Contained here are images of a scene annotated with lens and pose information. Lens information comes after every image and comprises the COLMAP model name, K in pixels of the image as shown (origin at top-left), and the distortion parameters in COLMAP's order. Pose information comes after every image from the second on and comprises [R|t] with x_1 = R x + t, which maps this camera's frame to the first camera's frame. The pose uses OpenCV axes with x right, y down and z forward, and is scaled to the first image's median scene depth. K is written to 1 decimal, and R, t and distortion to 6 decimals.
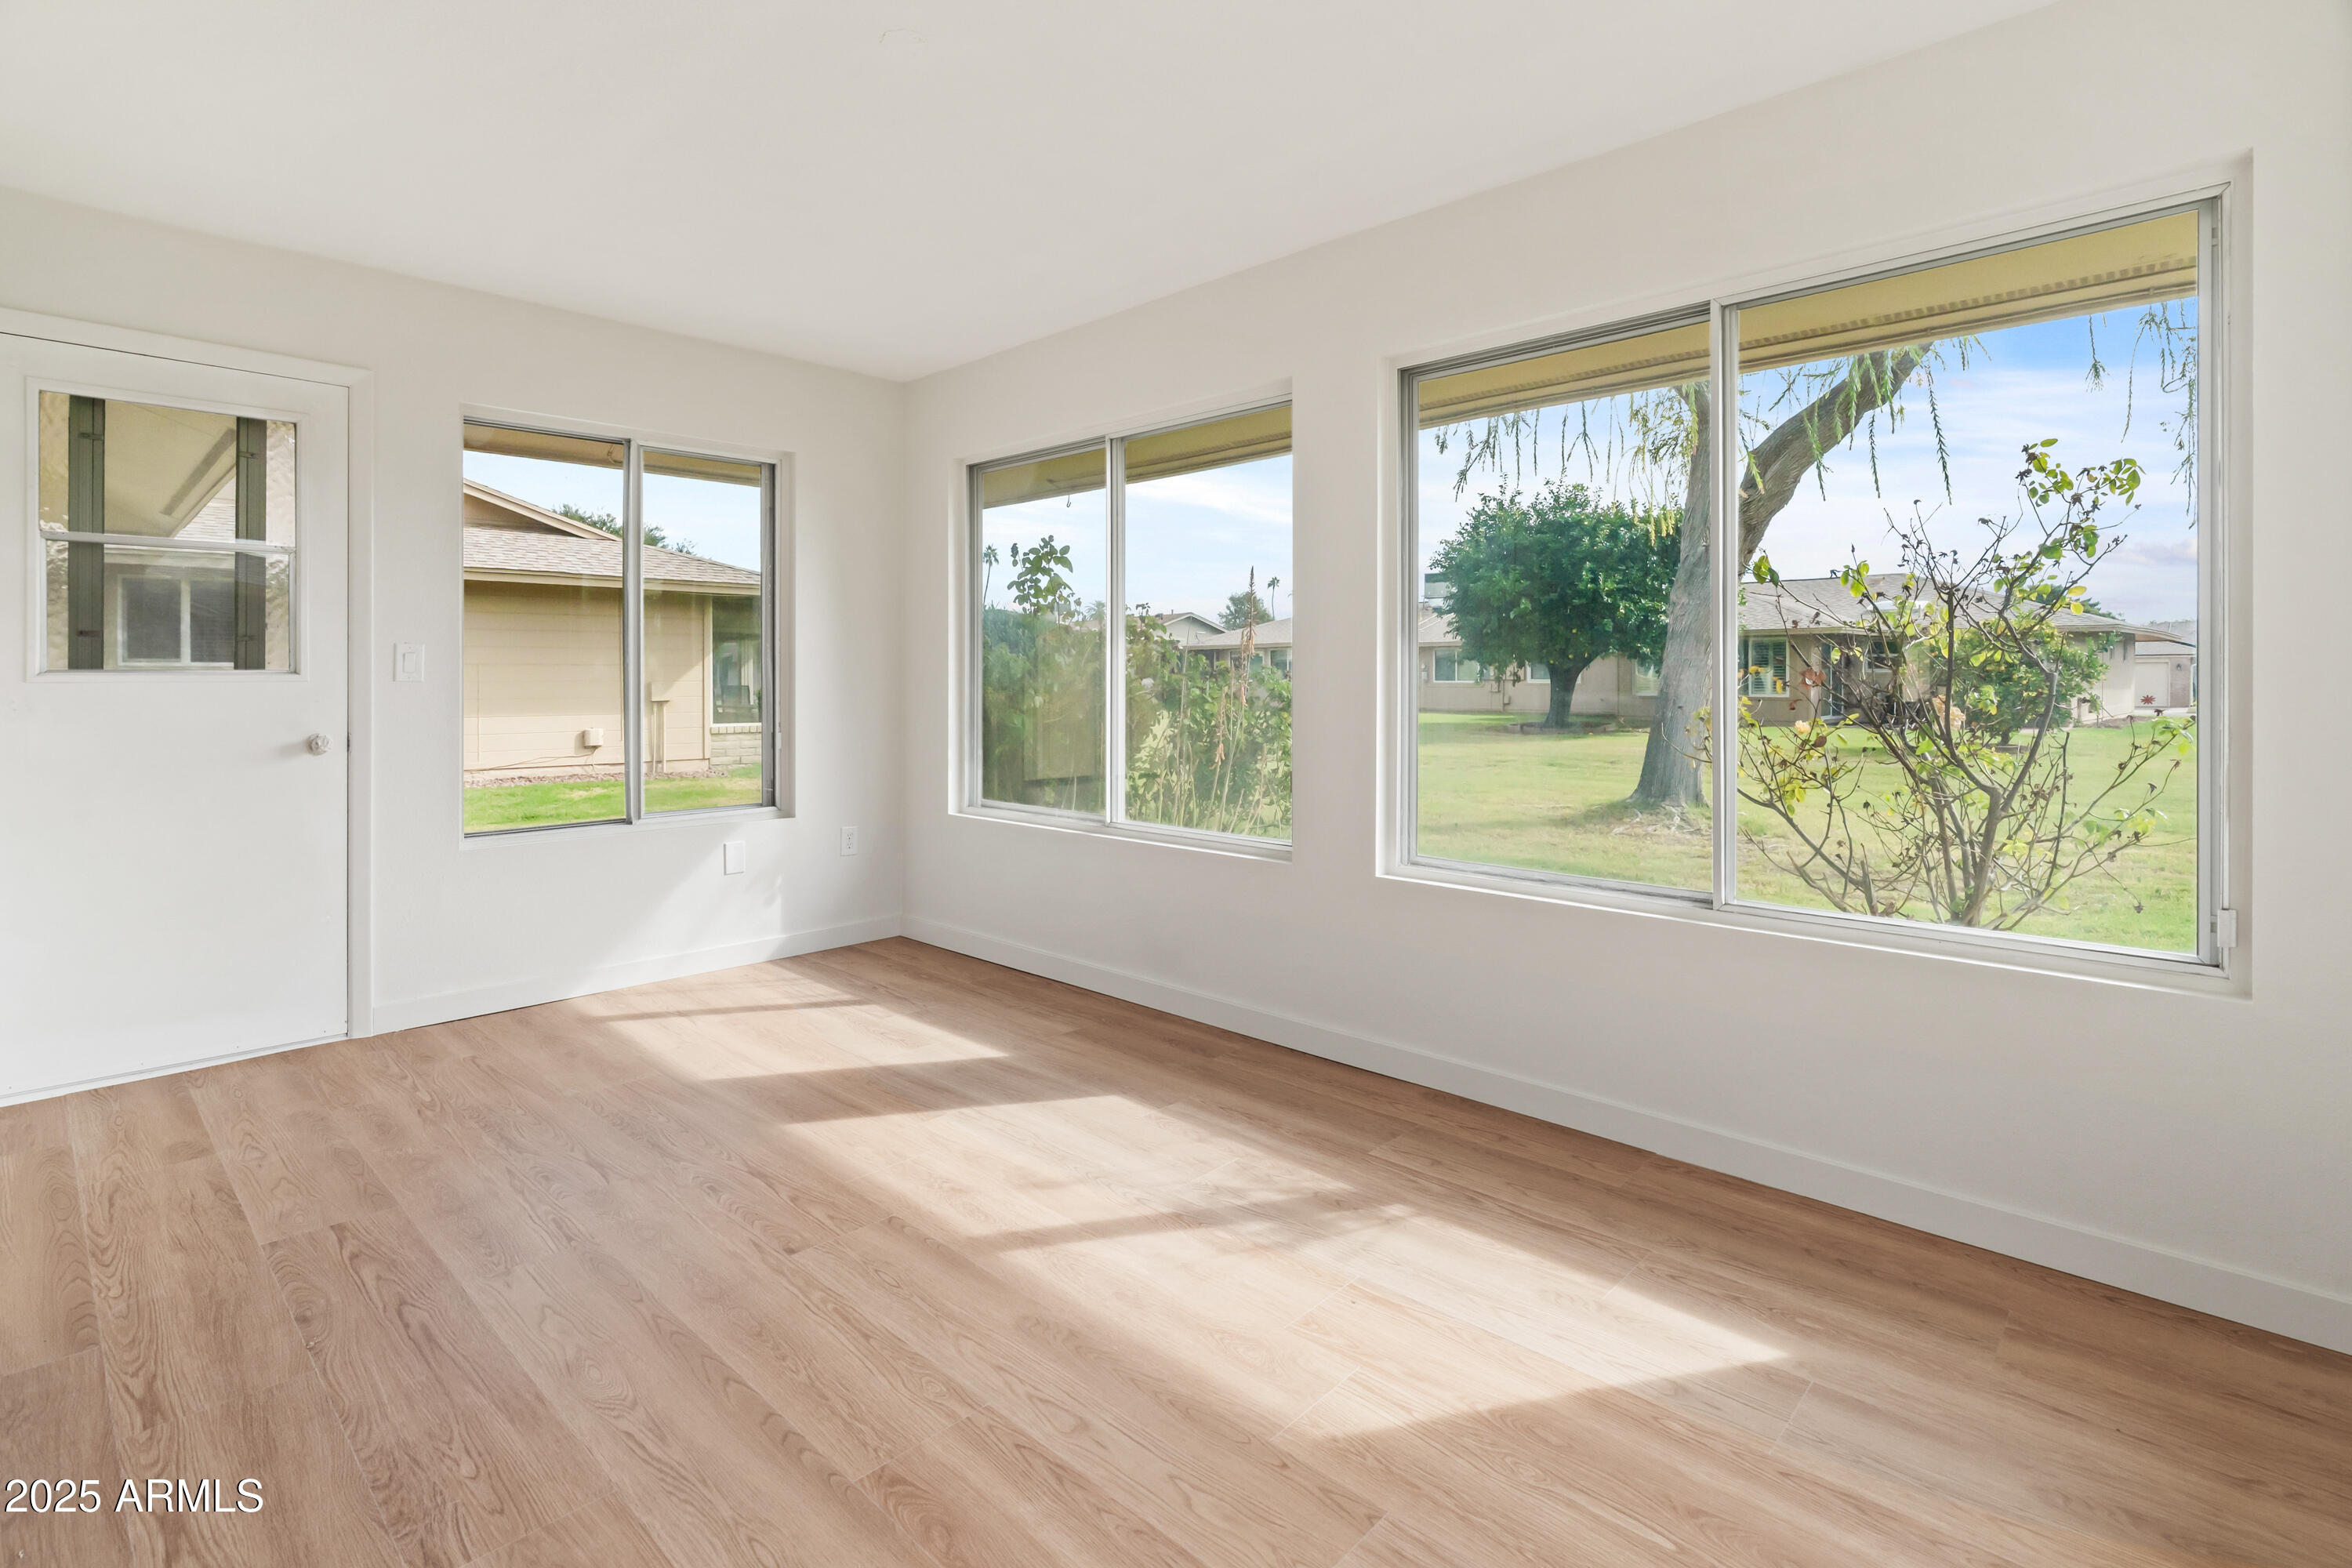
lens RADIAL K [[1117.7, 0, 1173.3], [0, 1117.7, 677.9], [0, 0, 1]] dist [-0.001358, 0.000338]
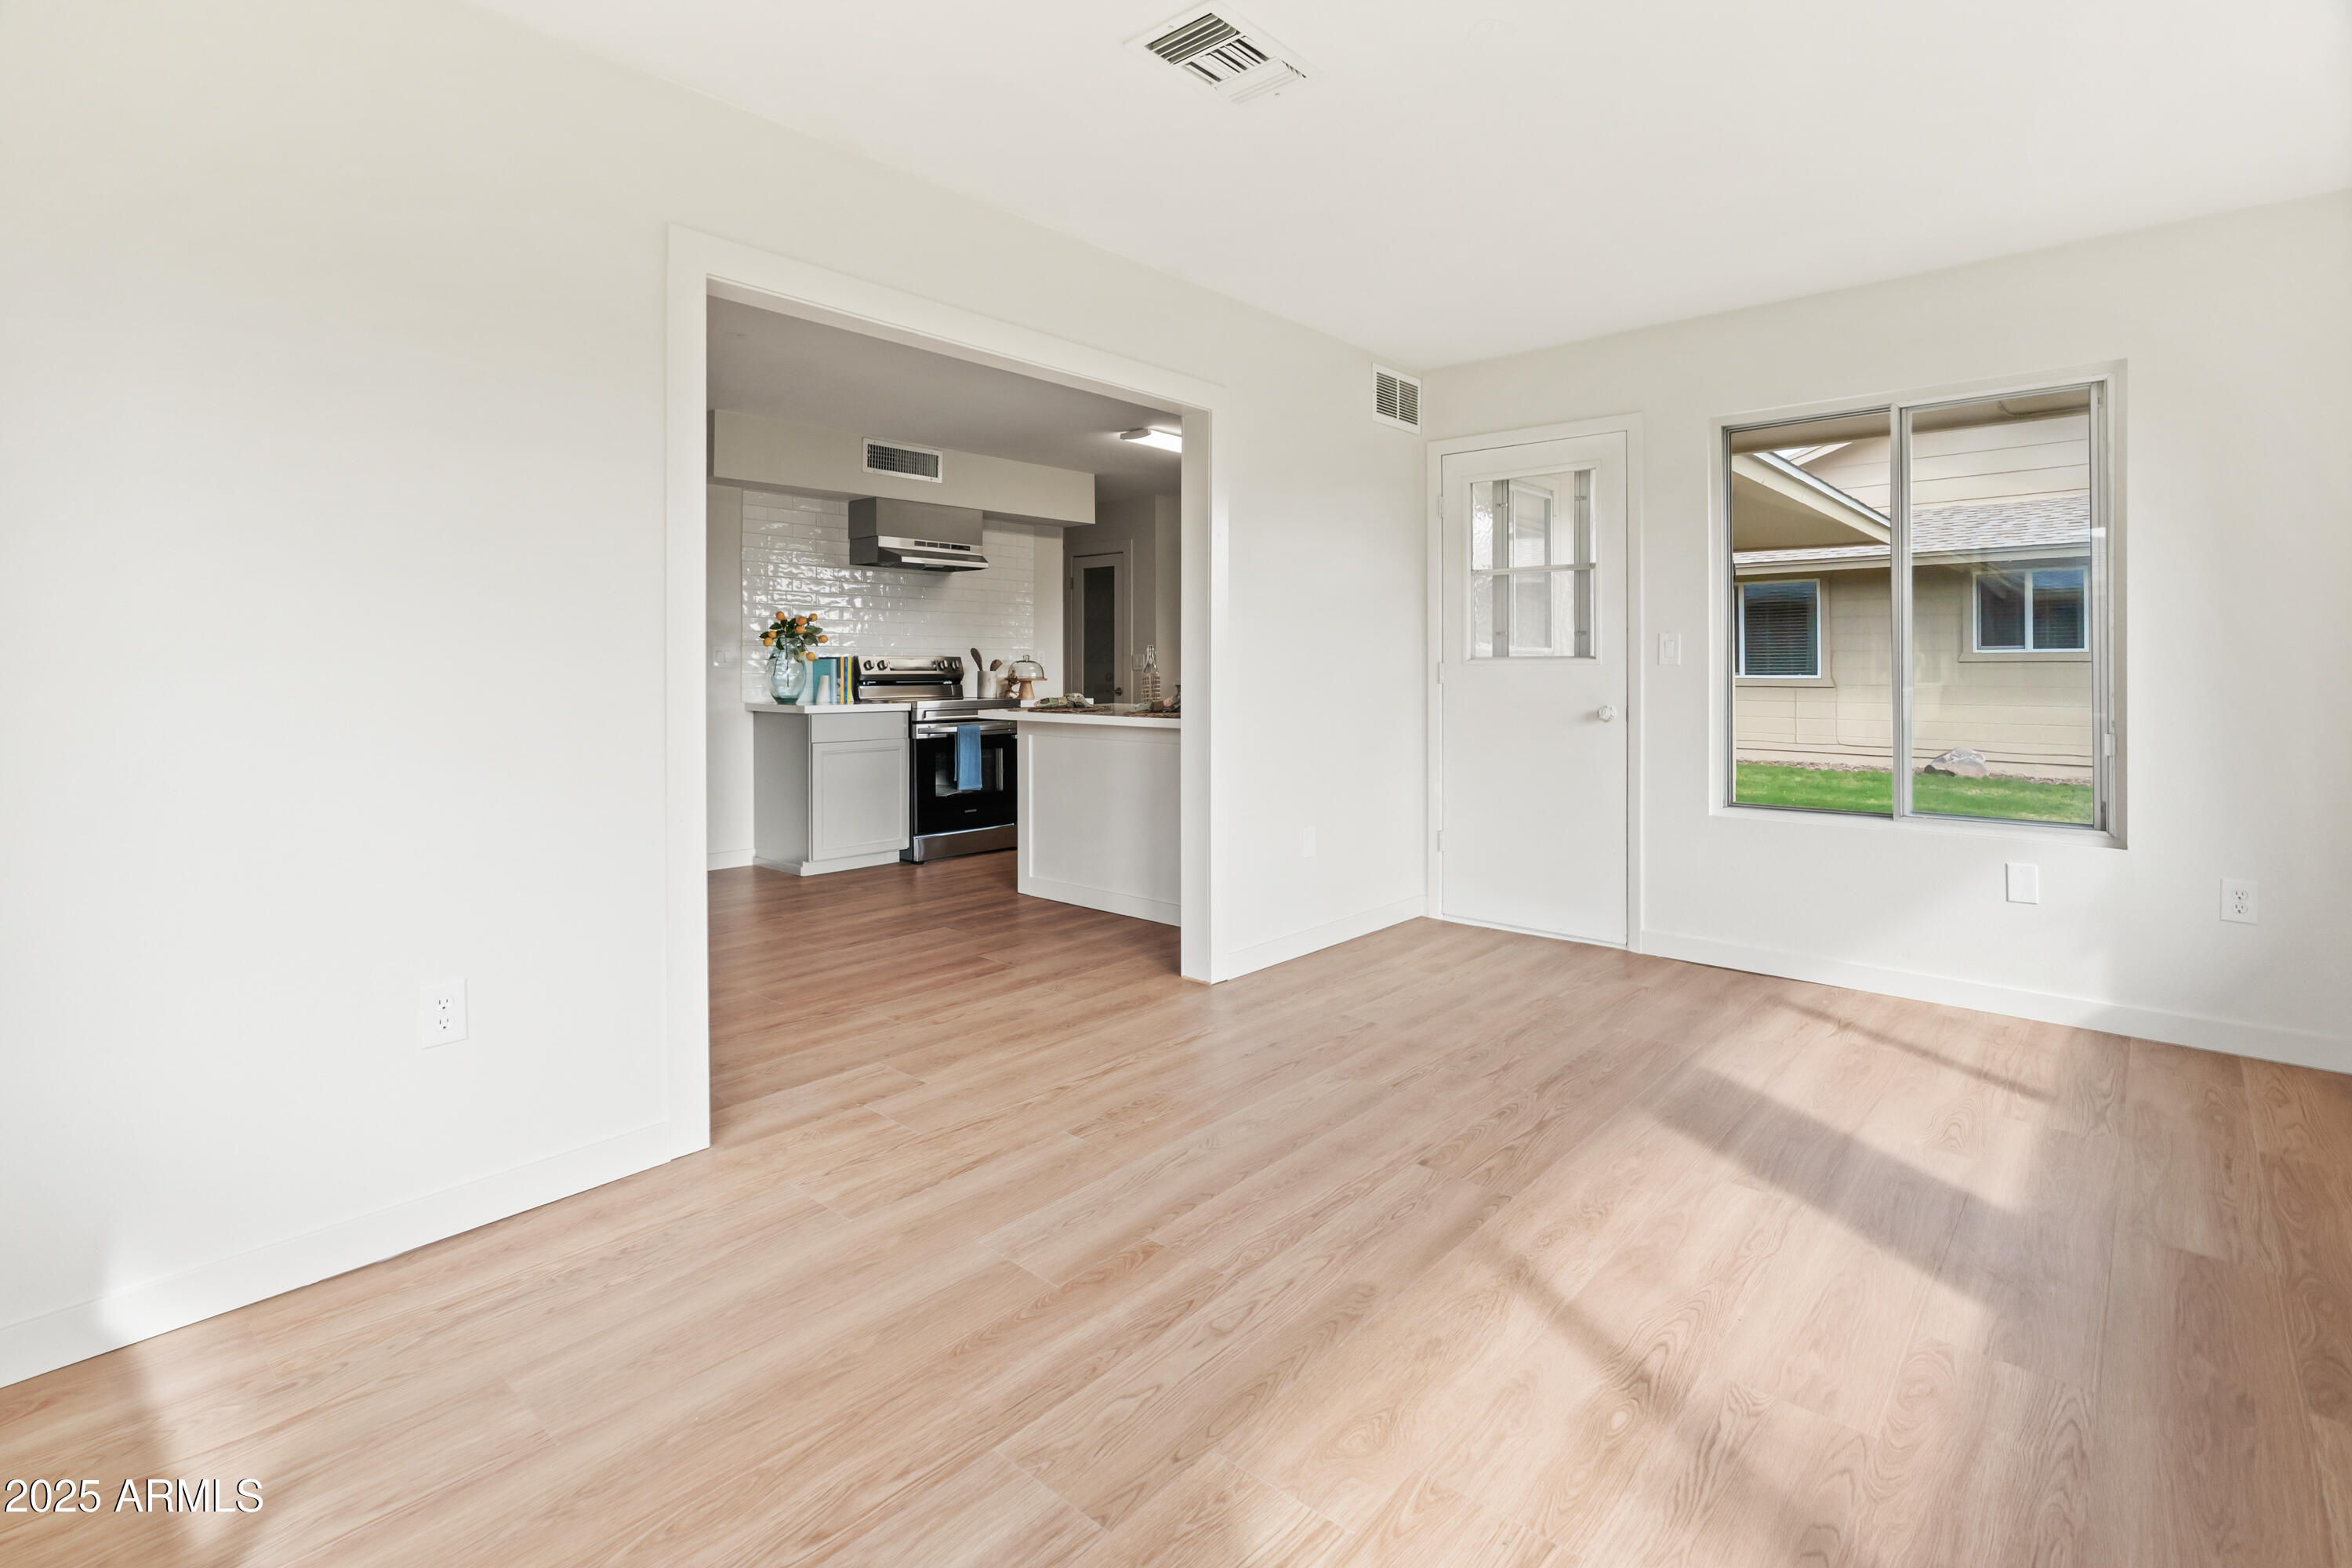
lens RADIAL K [[1117.7, 0, 1173.3], [0, 1117.7, 677.9], [0, 0, 1]] dist [-0.001358, 0.000338]
pose [[0.032924, 0.012625, -0.999378, 0.755921], [-0.000666, 0.999920, 0.012610, 0.001612], [0.999458, 0.000251, 0.032930, 0.677192]]
